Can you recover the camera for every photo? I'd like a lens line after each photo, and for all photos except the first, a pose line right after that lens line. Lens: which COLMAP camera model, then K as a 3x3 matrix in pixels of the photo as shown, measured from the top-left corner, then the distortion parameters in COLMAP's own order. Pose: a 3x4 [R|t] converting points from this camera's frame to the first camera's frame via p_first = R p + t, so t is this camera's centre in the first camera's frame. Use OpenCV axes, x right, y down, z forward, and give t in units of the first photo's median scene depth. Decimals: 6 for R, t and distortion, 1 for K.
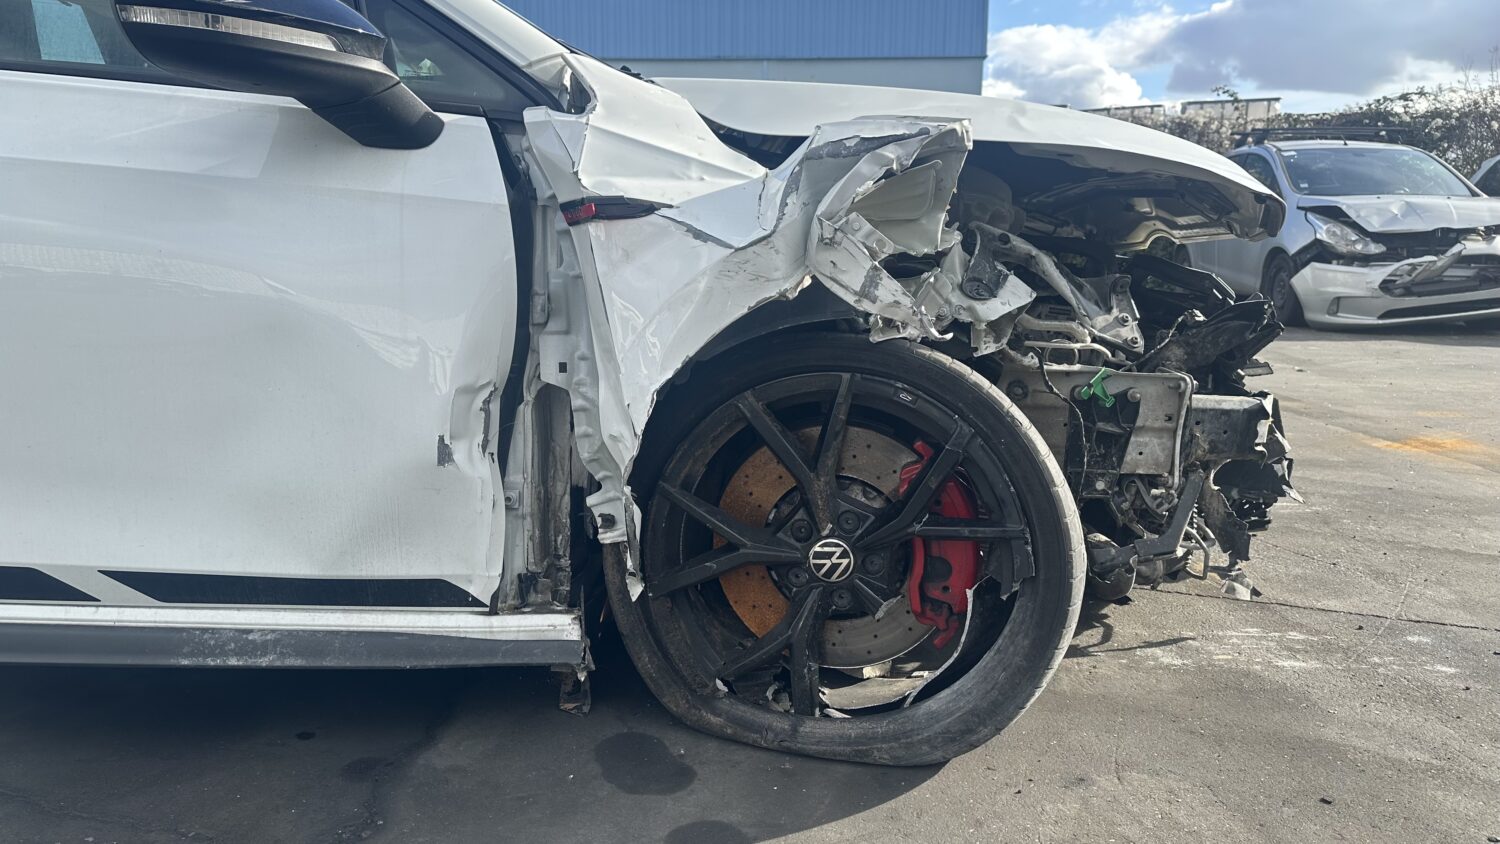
lens RADIAL K [[1039.8, 0, 749.9], [0, 1039.8, 421.4], [0, 0, 1]] dist [0.113994, -0.167135]
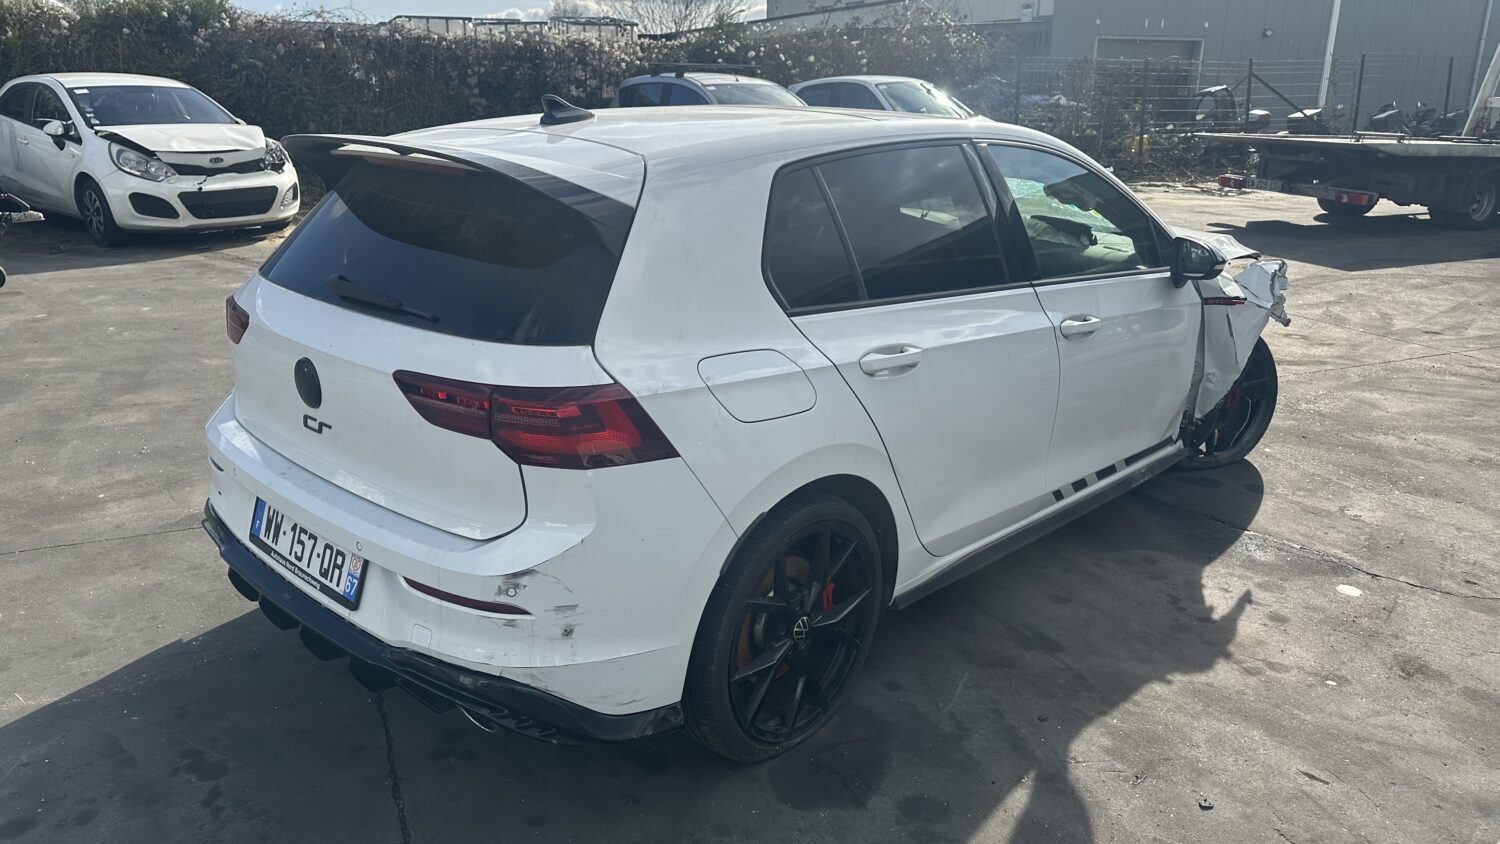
lens RADIAL K [[1055.5, 0, 745.6], [0, 1055.5, 421.9], [0, 0, 1]] dist [0.077111, -0.105470]
pose [[0.709745, -0.217420, 0.670068, -2.325683], [0.118986, 0.974513, 0.190173, -0.435625], [-0.694337, -0.055245, 0.717526, -0.196155]]
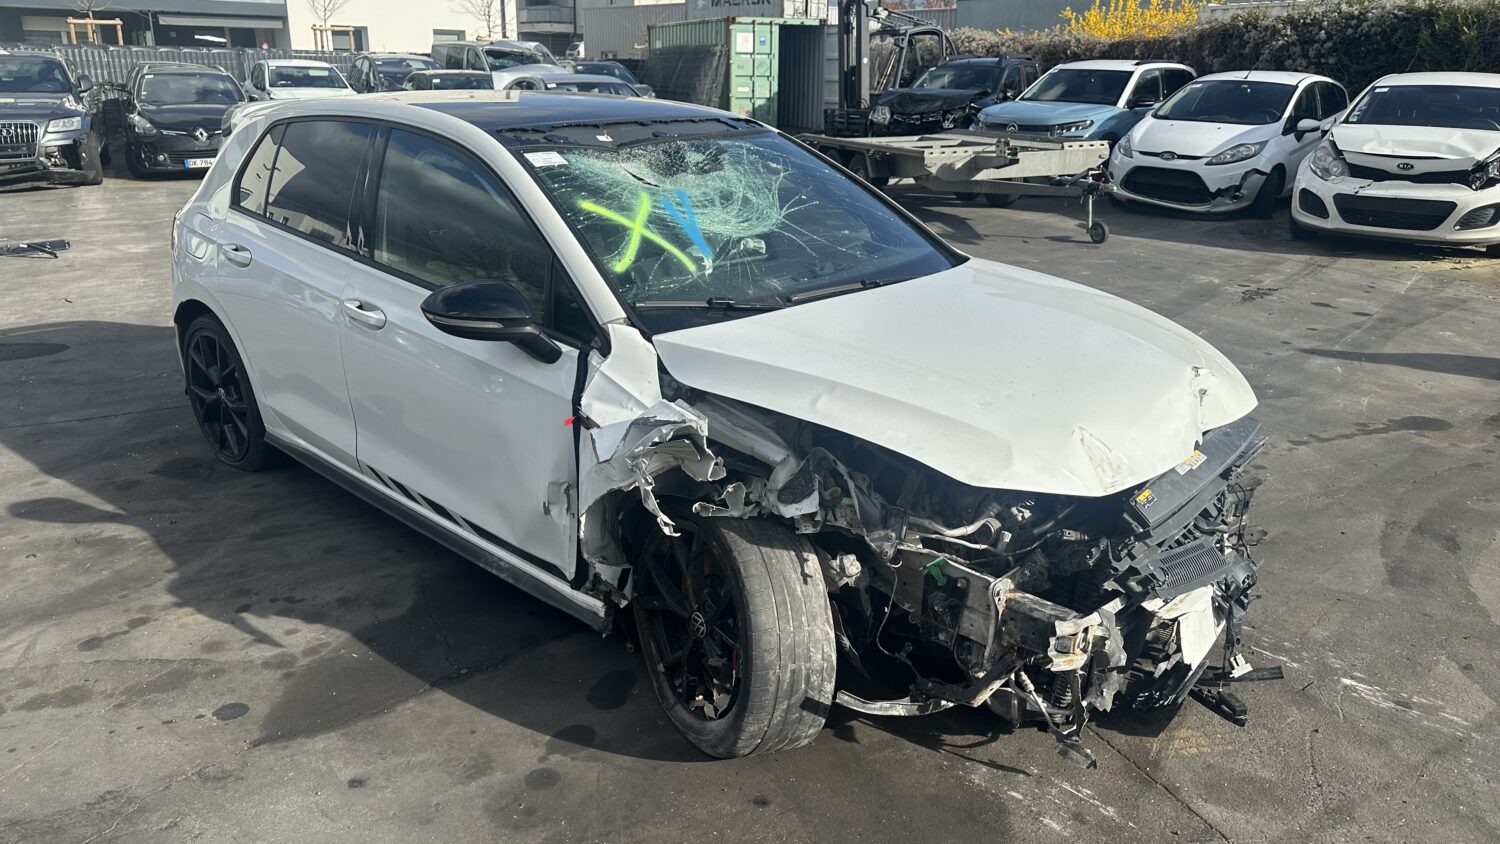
lens RADIAL K [[1055.5, 0, 745.6], [0, 1055.5, 421.9], [0, 0, 1]] dist [0.077111, -0.105470]
pose [[0.707811, 0.222576, -0.670421, 0.995385], [-0.123591, 0.973445, 0.192694, -0.436836], [0.695507, -0.053533, 0.716523, -0.147710]]
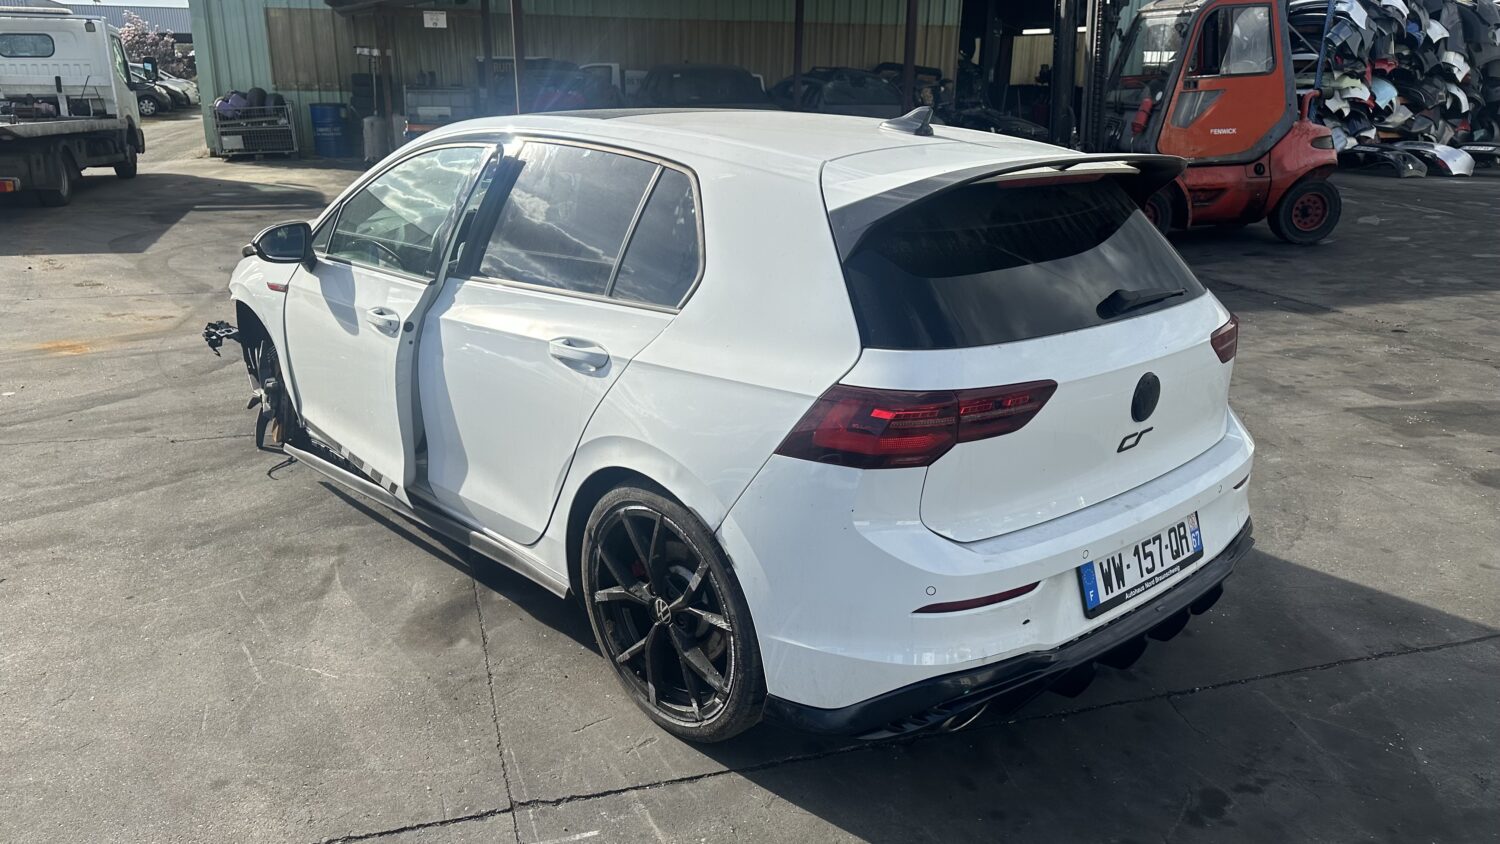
lens RADIAL K [[1055.5, 0, 745.6], [0, 1055.5, 421.9], [0, 0, 1]] dist [0.077111, -0.105470]
pose [[-0.639857, -0.255184, 0.724889, -2.472465], [0.110076, 0.903099, 0.415084, -0.880139], [-0.760570, 0.345387, -0.549765, 2.262421]]
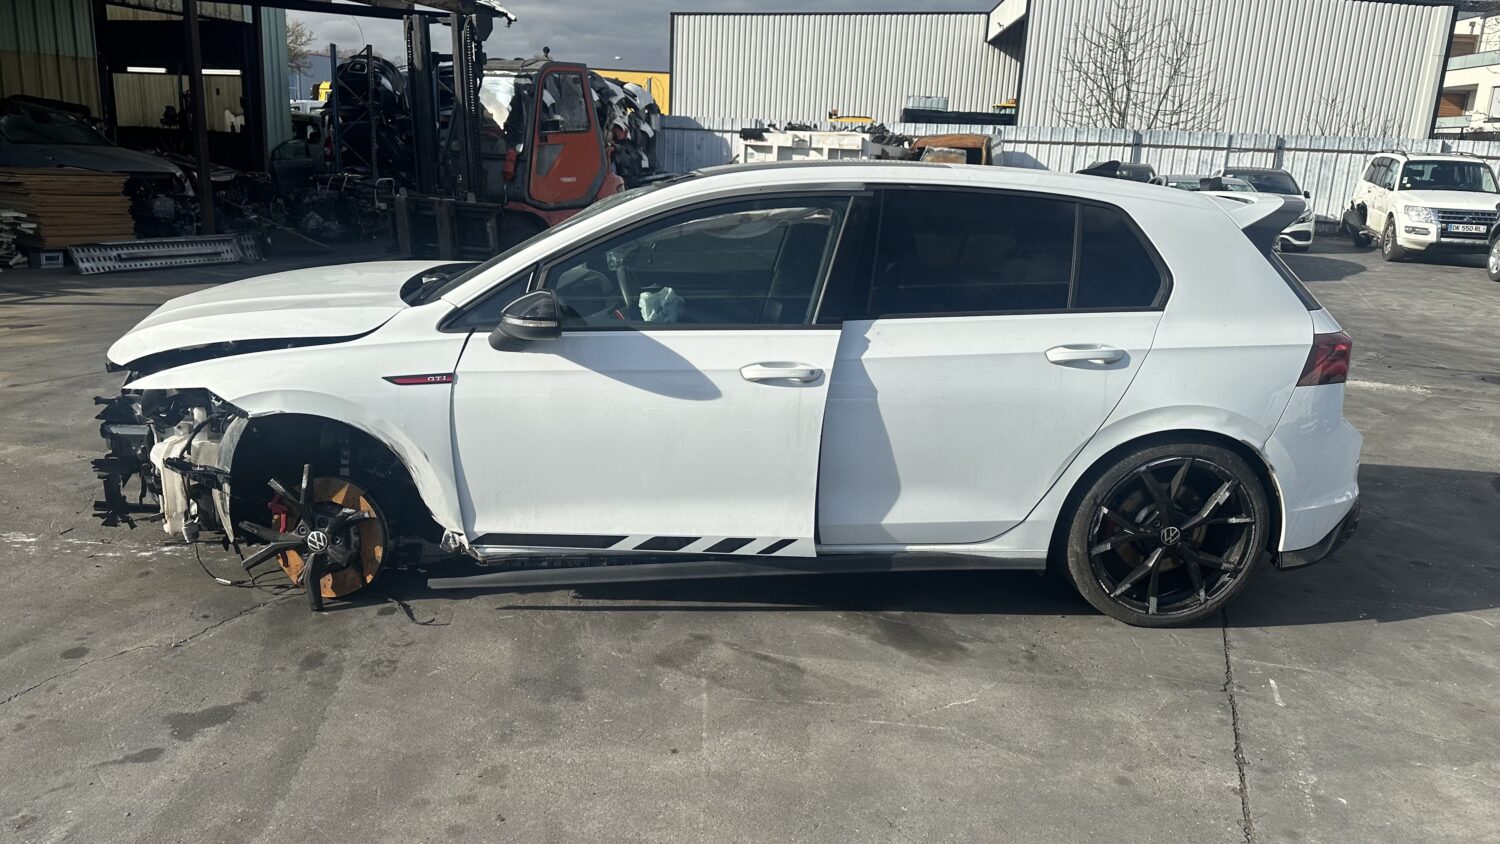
lens RADIAL K [[1055.5, 0, 745.6], [0, 1055.5, 421.9], [0, 0, 1]] dist [0.077111, -0.105470]
pose [[-0.998421, -0.049993, -0.025614, -0.642645], [-0.056078, 0.913471, 0.403022, -0.980173], [0.003249, 0.403822, -0.914832, 3.296549]]
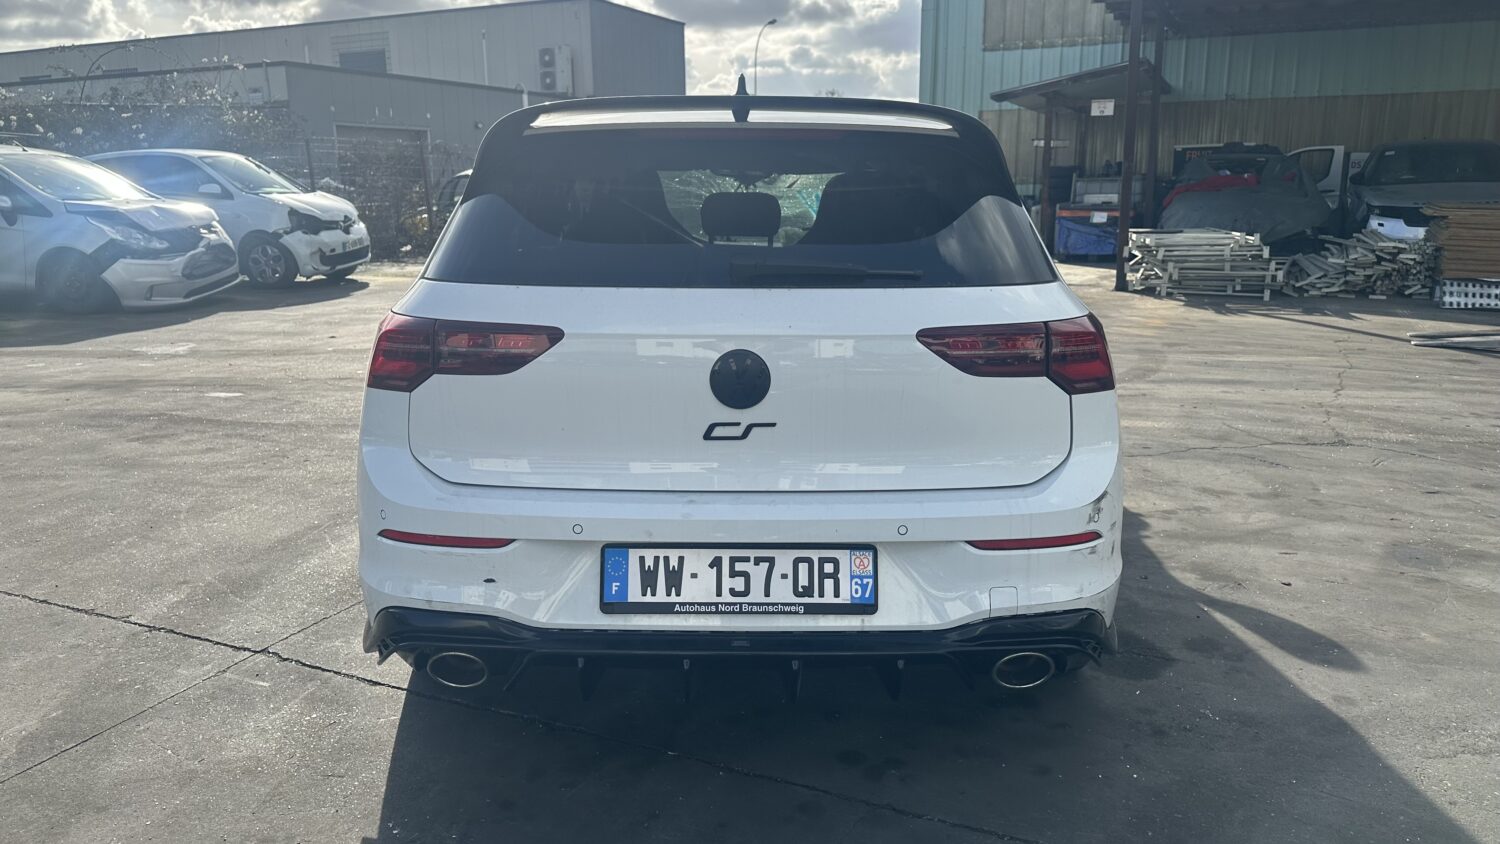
lens RADIAL K [[1055.5, 0, 745.6], [0, 1055.5, 421.9], [0, 0, 1]] dist [0.077111, -0.105470]
pose [[0.035071, -0.227864, 0.973061, -2.906603], [0.174503, 0.960099, 0.218539, -0.494306], [-0.984032, 0.162138, 0.073434, 1.051040]]
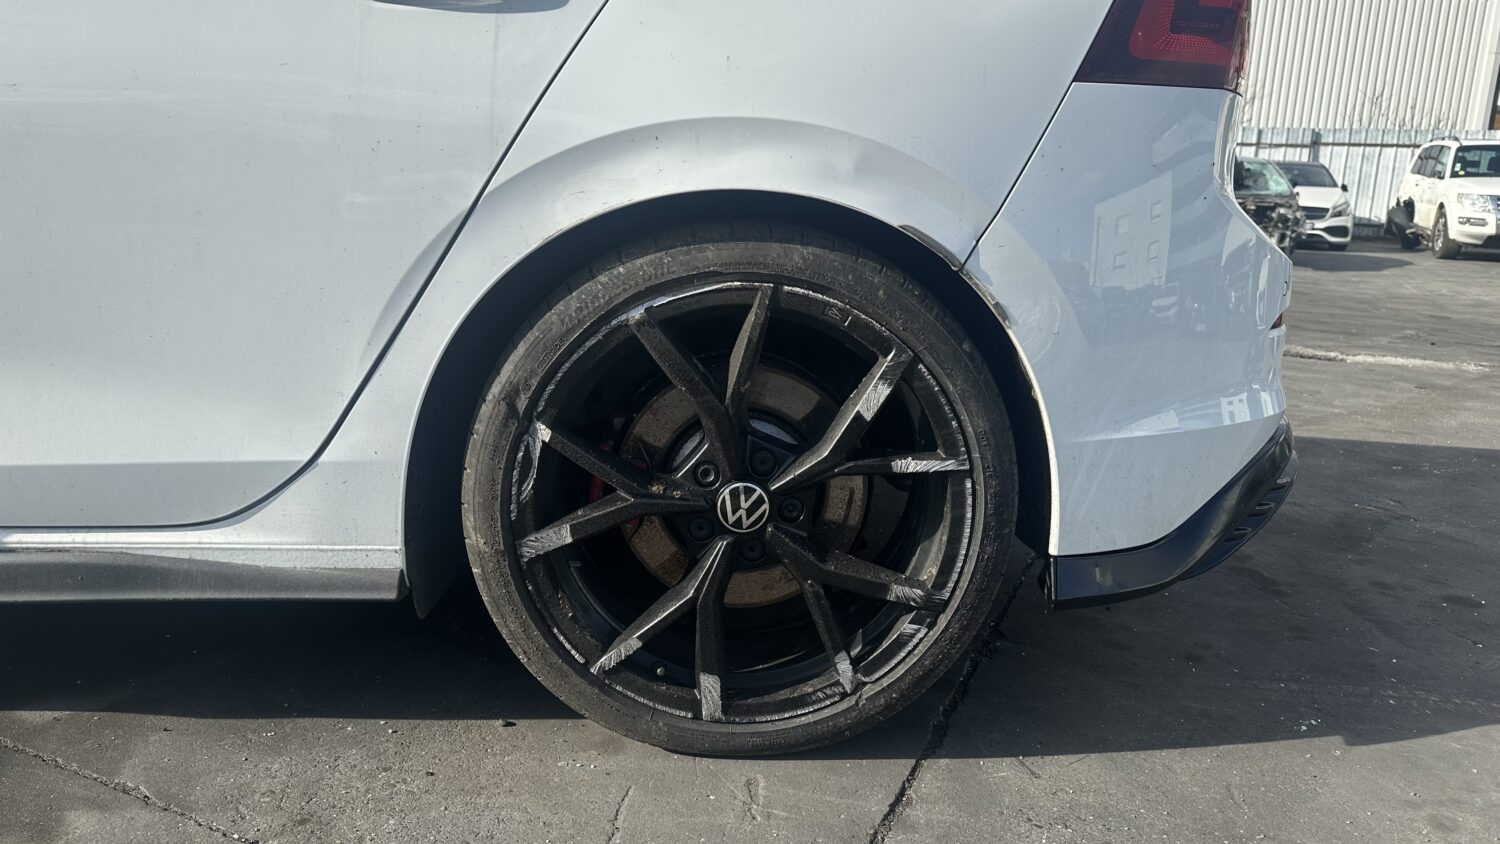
lens RADIAL K [[1055.5, 0, 745.6], [0, 1055.5, 421.9], [0, 0, 1]] dist [0.077111, -0.105470]
pose [[-0.998249, -0.056264, 0.018273, -1.458622], [-0.045483, 0.927484, 0.371086, -0.387504], [-0.037827, 0.369605, -0.928419, 2.276195]]
